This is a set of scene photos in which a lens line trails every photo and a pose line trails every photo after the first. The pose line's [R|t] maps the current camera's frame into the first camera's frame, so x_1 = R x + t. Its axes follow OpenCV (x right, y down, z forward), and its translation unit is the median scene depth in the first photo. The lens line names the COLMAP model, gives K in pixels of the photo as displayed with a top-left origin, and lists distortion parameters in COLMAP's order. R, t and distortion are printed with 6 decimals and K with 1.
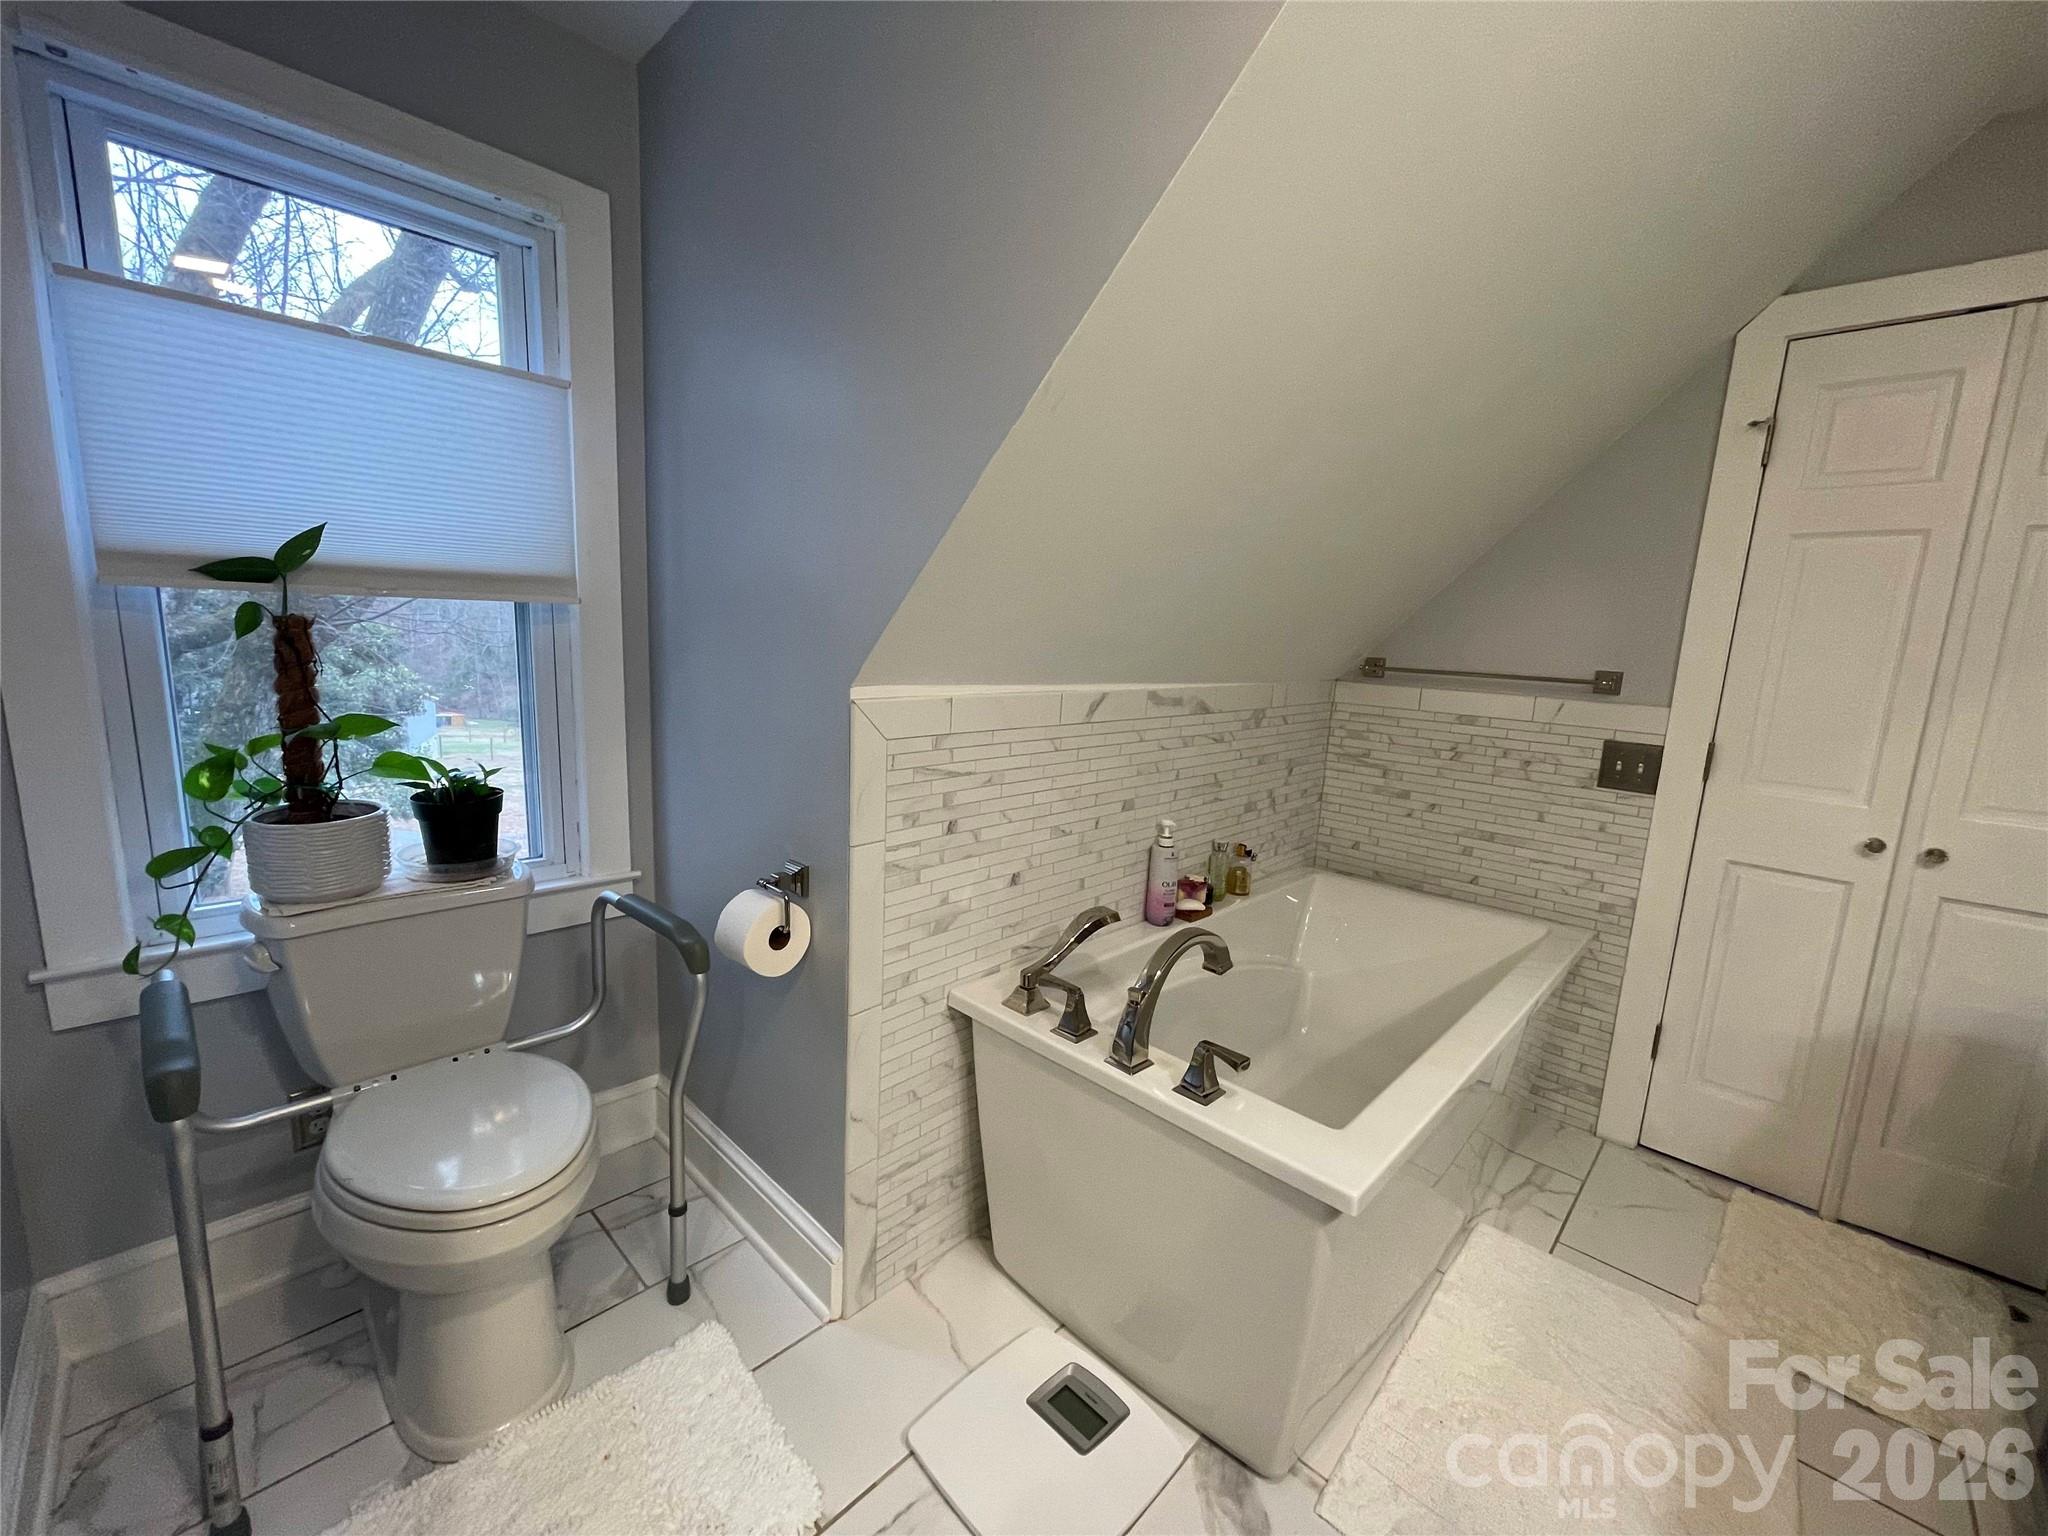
lens RADIAL K [[820.9, 0, 1024.3], [0, 820.9, 766.4], [0, 0, 1]] dist [0.000110, 0.000007]
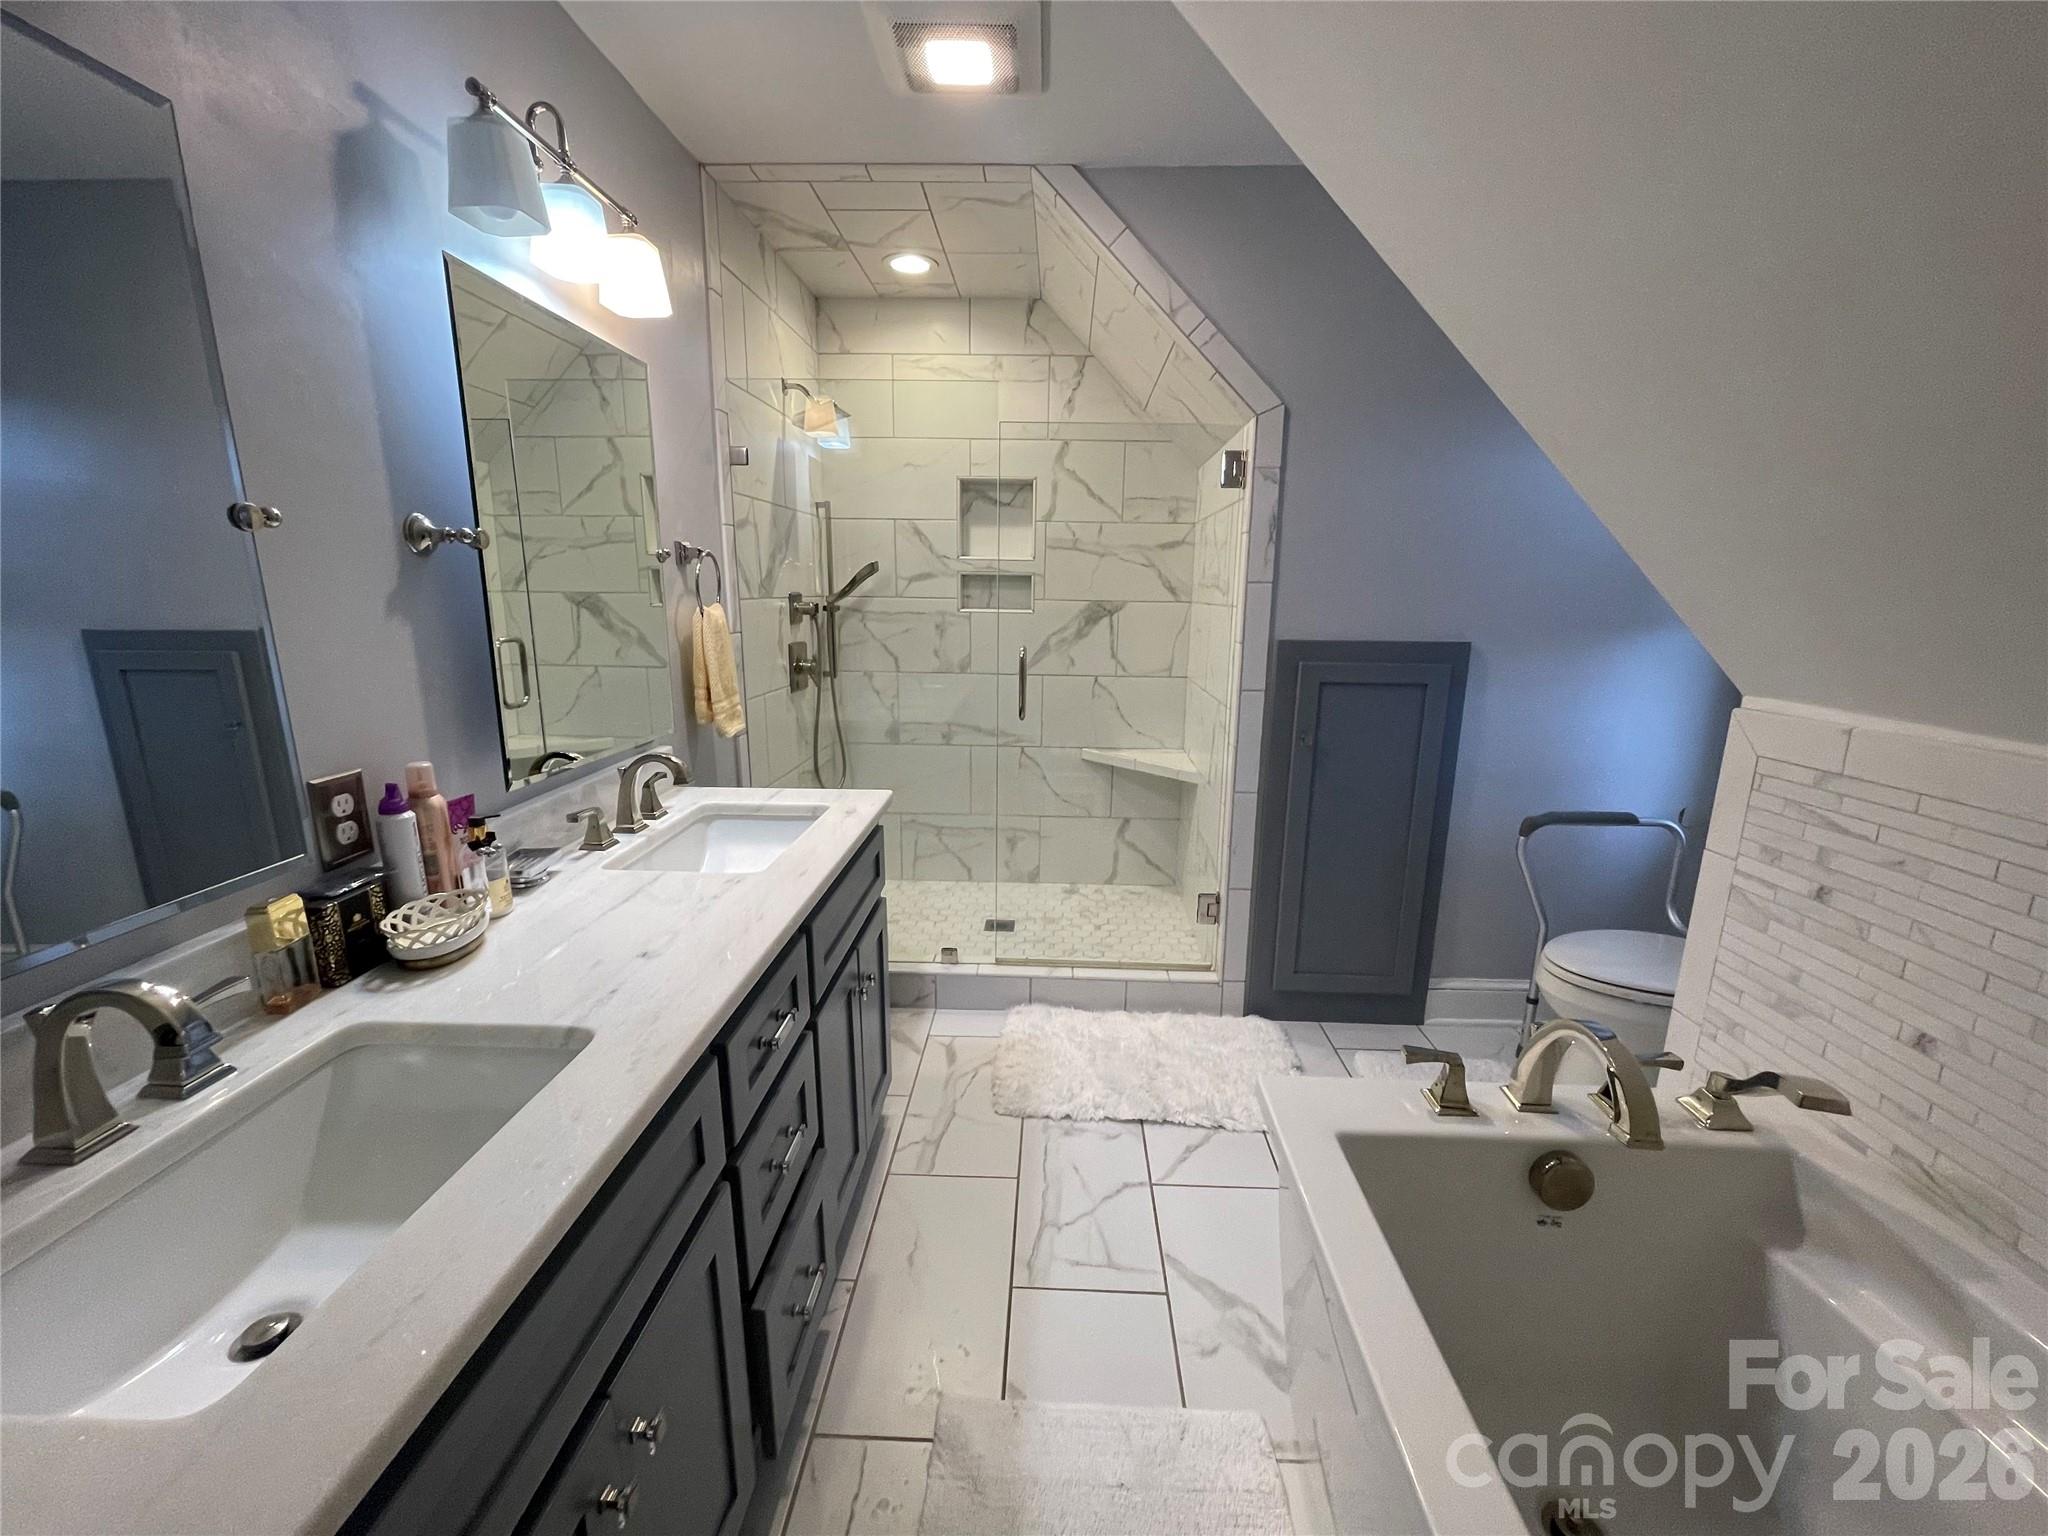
lens RADIAL K [[820.9, 0, 1030.5], [0, 820.9, 770.5], [0, 0, 1]] dist [0.000110, 0.000007]
pose [[-0.746165, 0.096582, -0.658719, 0.991613], [-0.145641, 0.941777, 0.303060, -0.166247], [0.649636, 0.322069, -0.688654, 1.025456]]
